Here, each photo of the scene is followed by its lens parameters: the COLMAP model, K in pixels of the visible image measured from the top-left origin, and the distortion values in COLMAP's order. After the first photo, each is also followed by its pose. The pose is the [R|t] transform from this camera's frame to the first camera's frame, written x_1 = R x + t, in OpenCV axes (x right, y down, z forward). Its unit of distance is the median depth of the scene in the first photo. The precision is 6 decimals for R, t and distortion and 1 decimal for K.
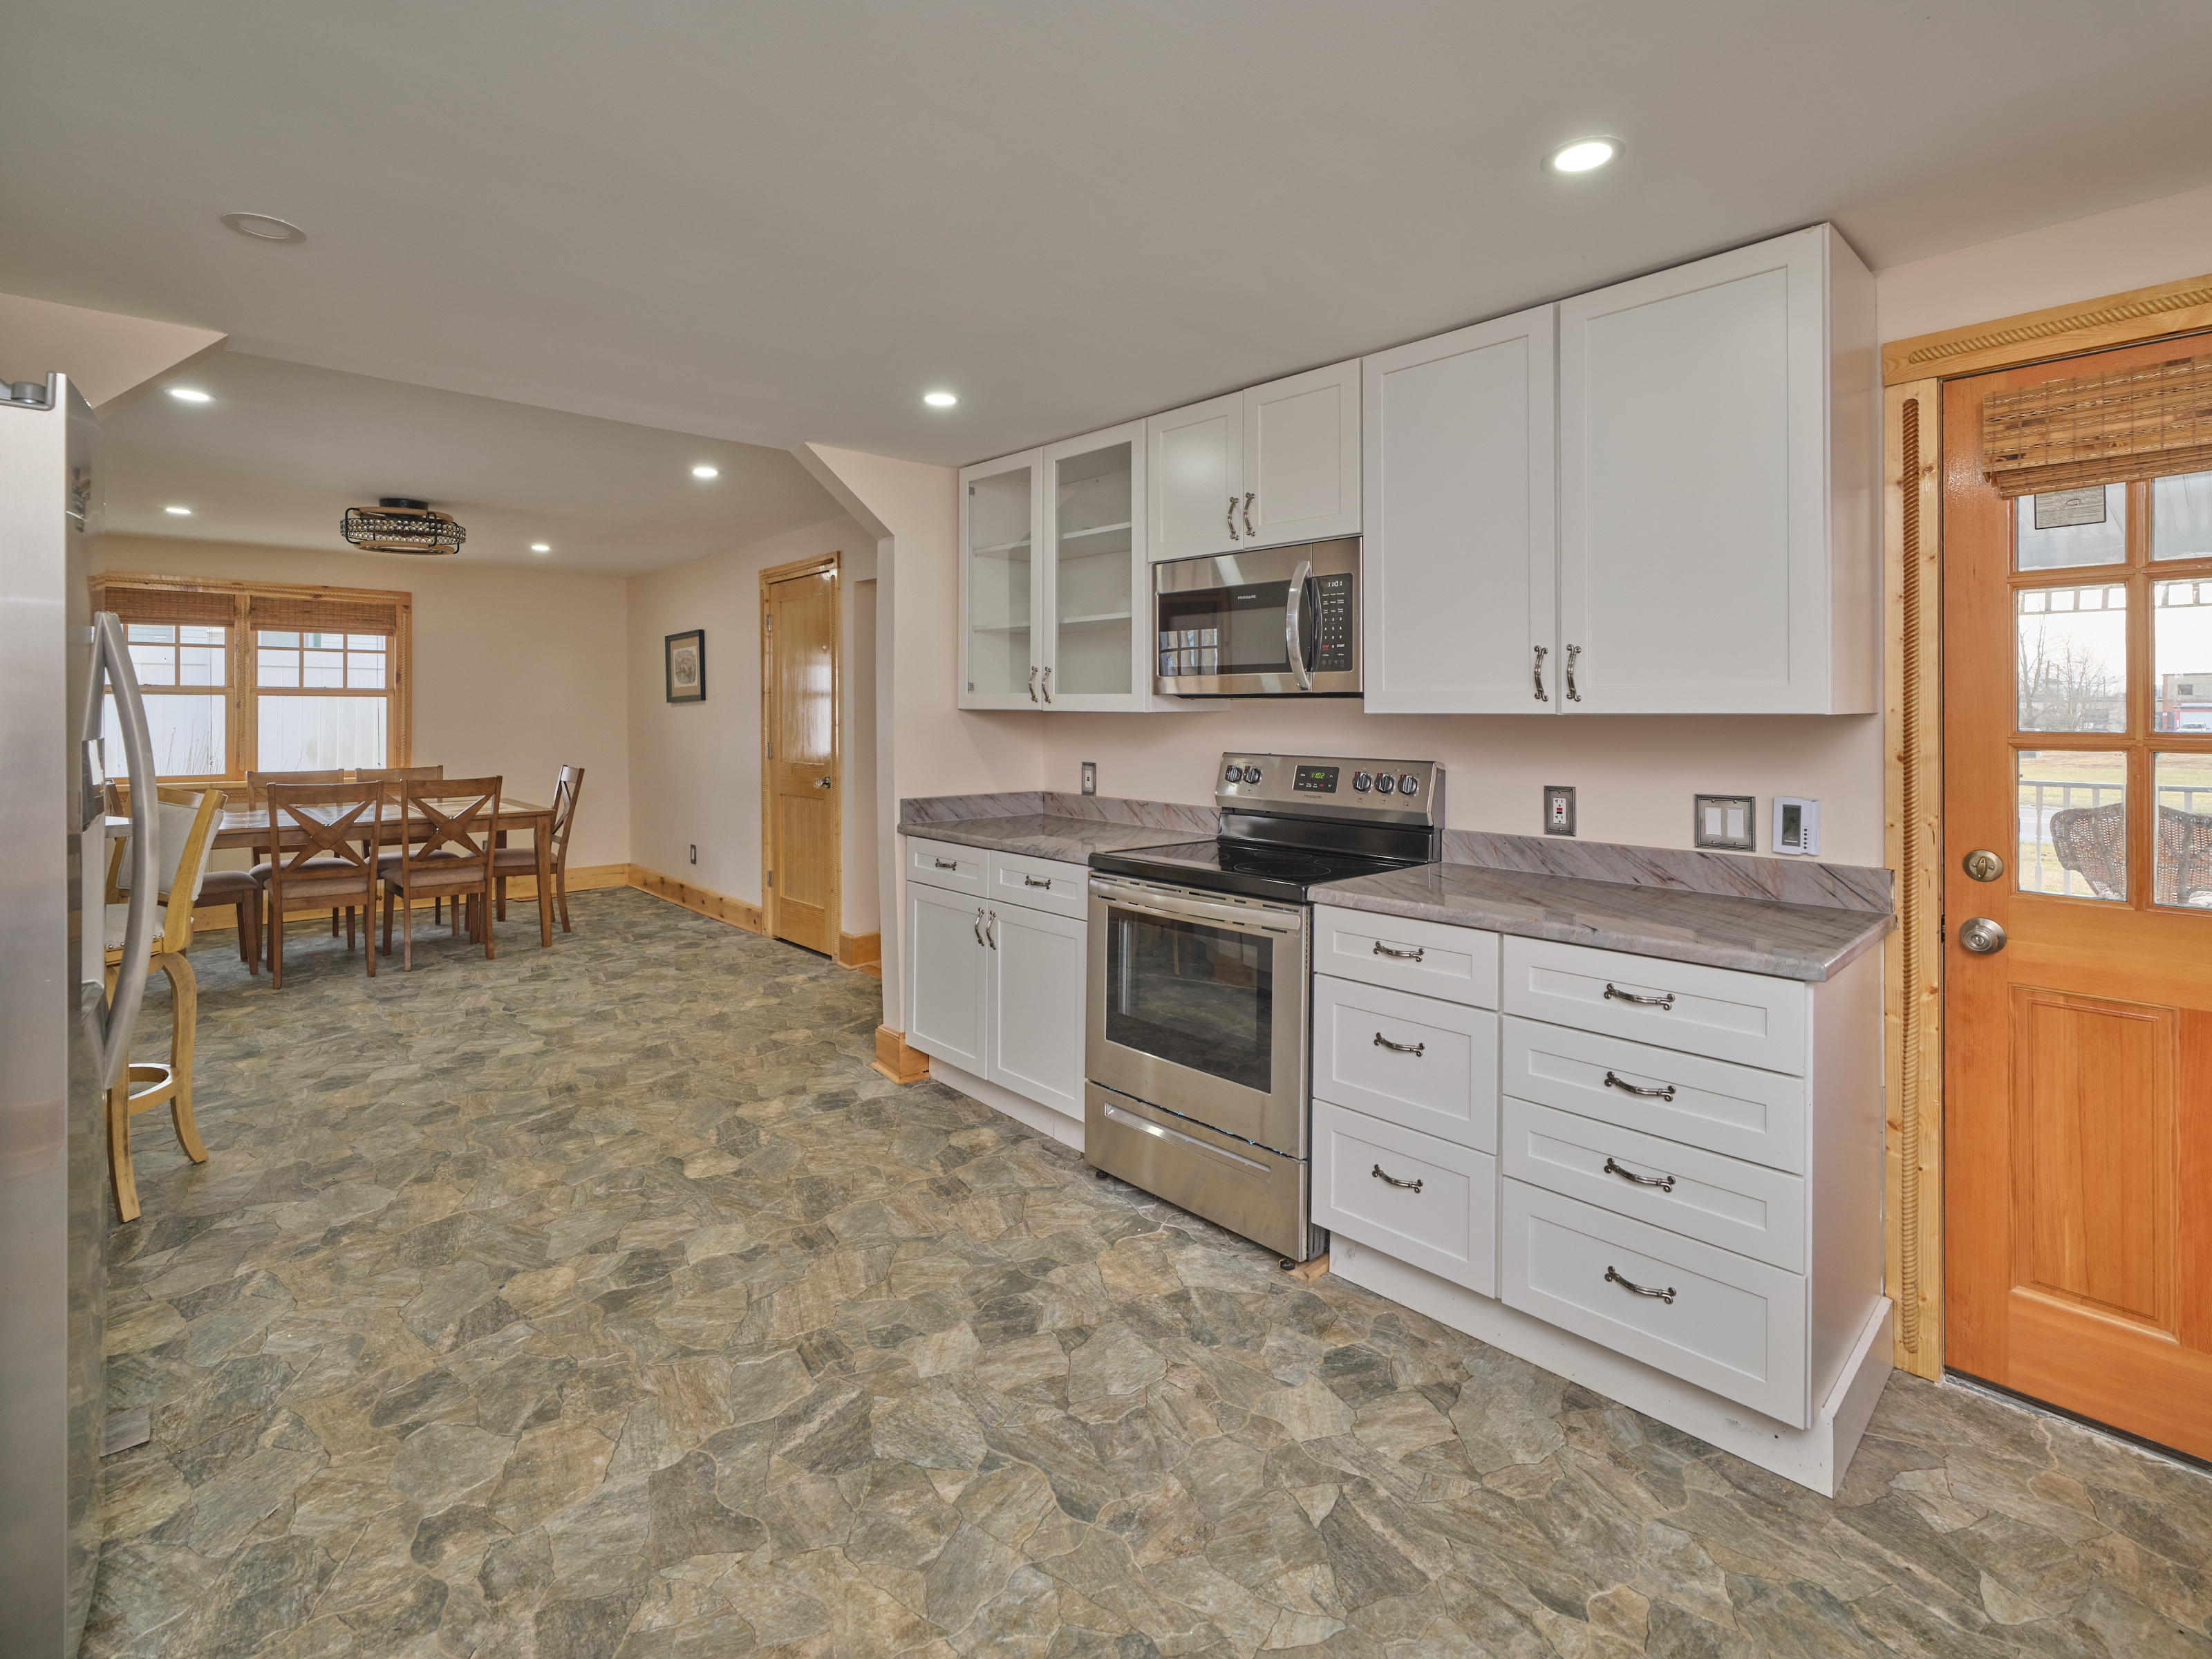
lens RADIAL K [[1039.8, 0, 1104.5], [0, 1039.8, 714.9], [0, 0, 1]] dist [0.000198, 0.001374]
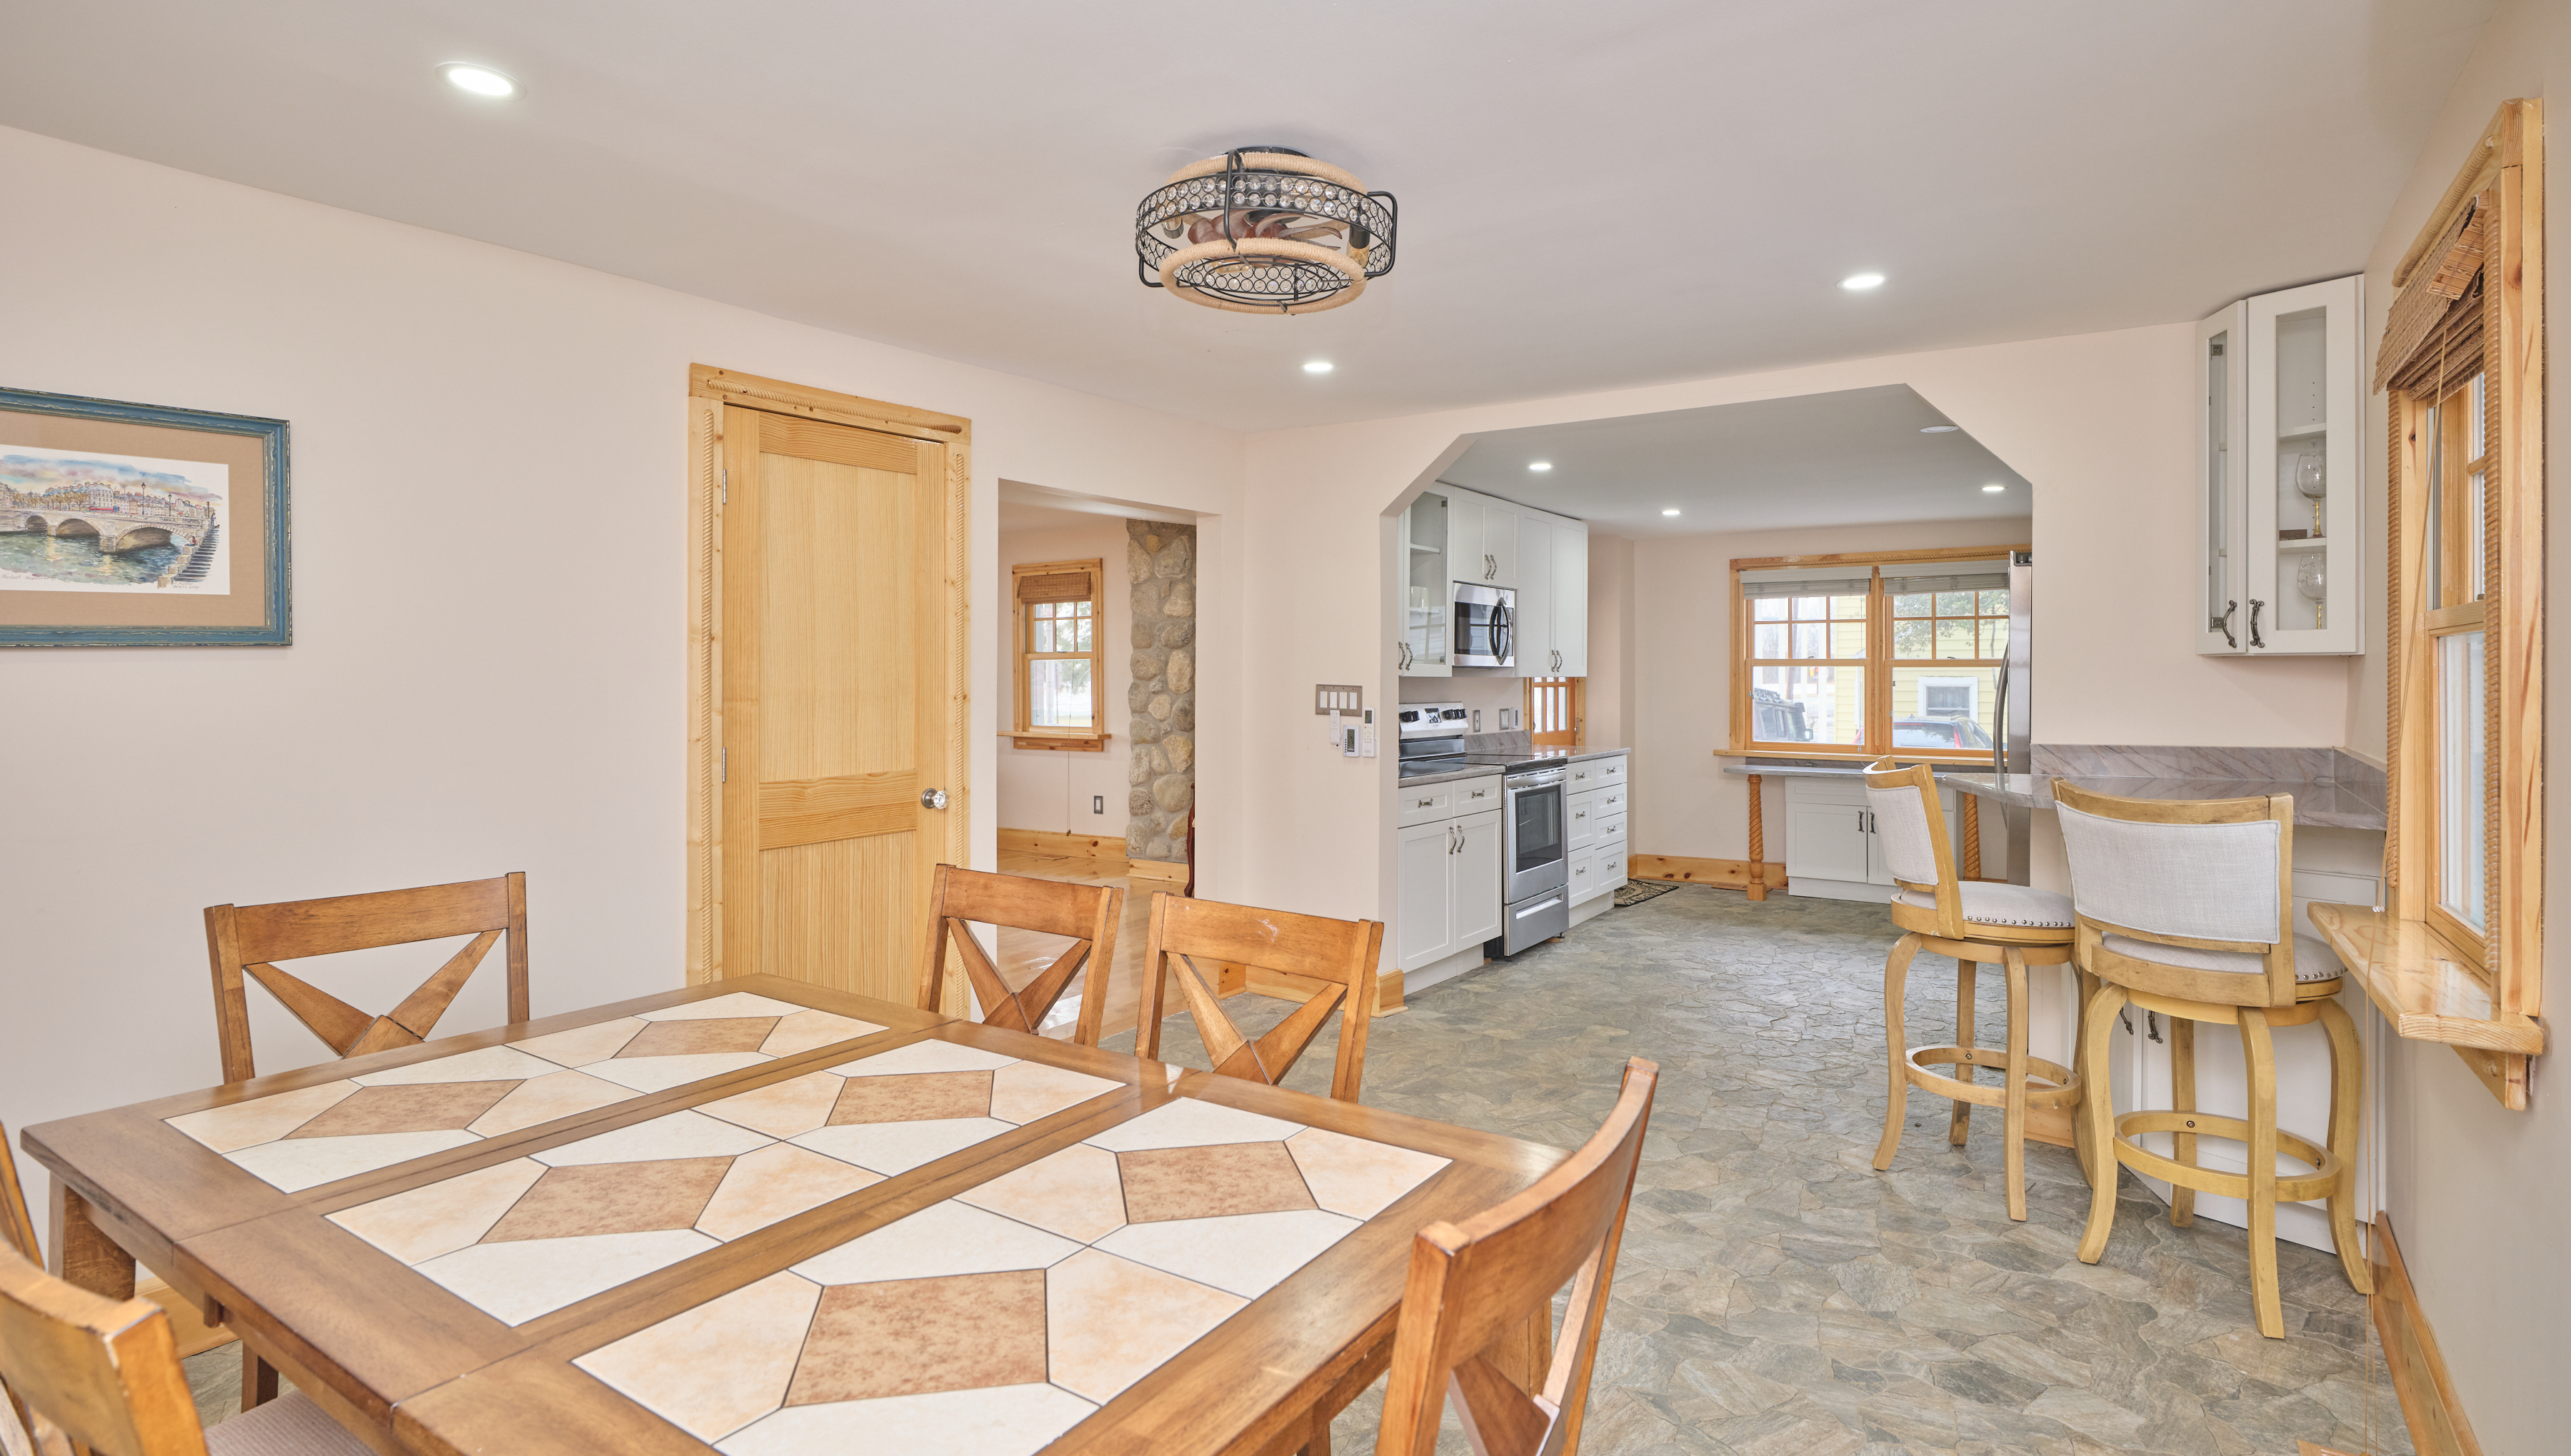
lens RADIAL K [[1275.2, 0, 1279.9], [0, 1275.2, 677.4], [0, 0, 1]] dist [-0.000537, -0.000034]
pose [[-0.217427, -0.004186, 0.976068, -2.107526], [0.000711, 0.999990, 0.004447, -0.012668], [-0.976076, 0.001660, -0.217422, 2.001541]]
